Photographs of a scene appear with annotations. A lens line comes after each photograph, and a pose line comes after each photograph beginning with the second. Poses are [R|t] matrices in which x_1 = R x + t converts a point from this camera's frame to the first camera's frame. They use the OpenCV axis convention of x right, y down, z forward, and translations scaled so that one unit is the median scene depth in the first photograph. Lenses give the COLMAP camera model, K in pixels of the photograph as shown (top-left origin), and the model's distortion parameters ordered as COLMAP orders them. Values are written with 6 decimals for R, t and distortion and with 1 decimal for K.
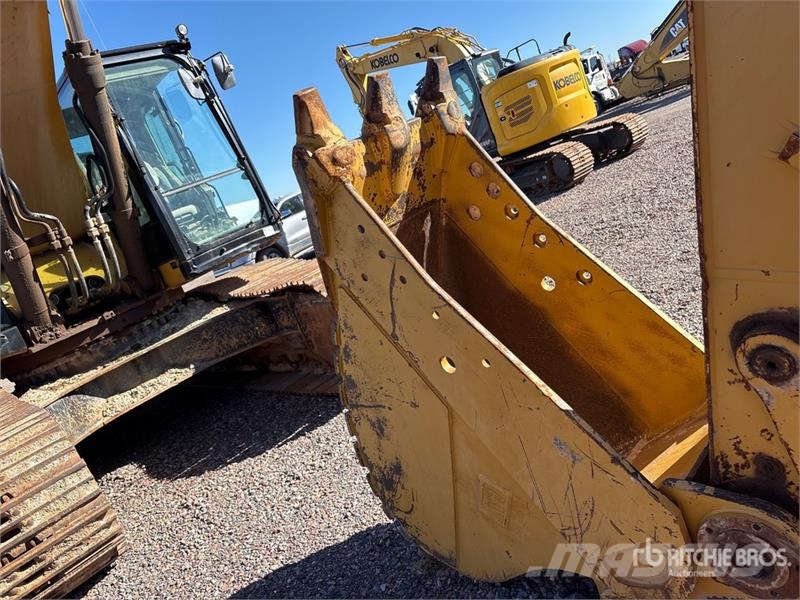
lens RADIAL K [[602.6, 0, 397.5], [0, 602.6, 296.1], [0, 0, 1]] dist [0.036448, -0.024879]
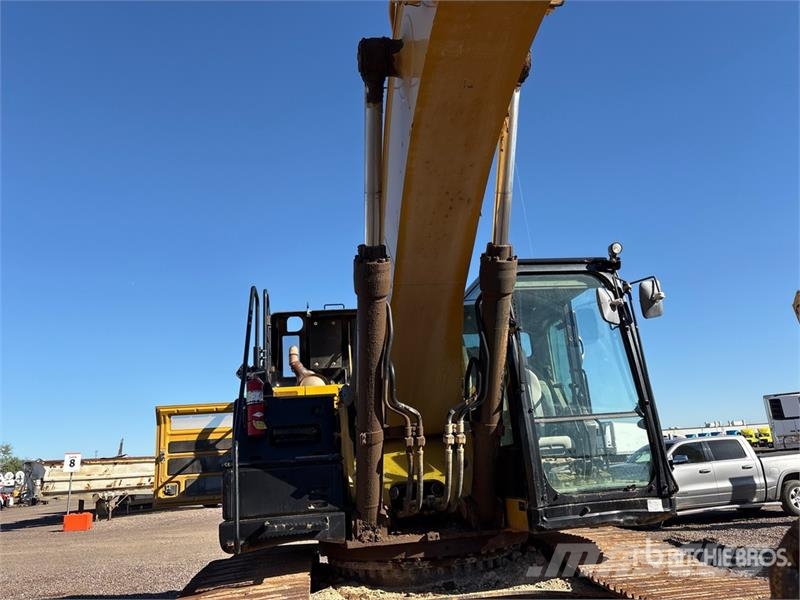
lens RADIAL K [[602.6, 0, 397.5], [0, 602.6, 296.1], [0, 0, 1]] dist [0.036448, -0.024879]
pose [[0.776445, 0.168309, -0.607293, -0.055805], [-0.360583, 0.908988, -0.209094, -0.078816], [0.516830, 0.381330, 0.766469, 0.194207]]
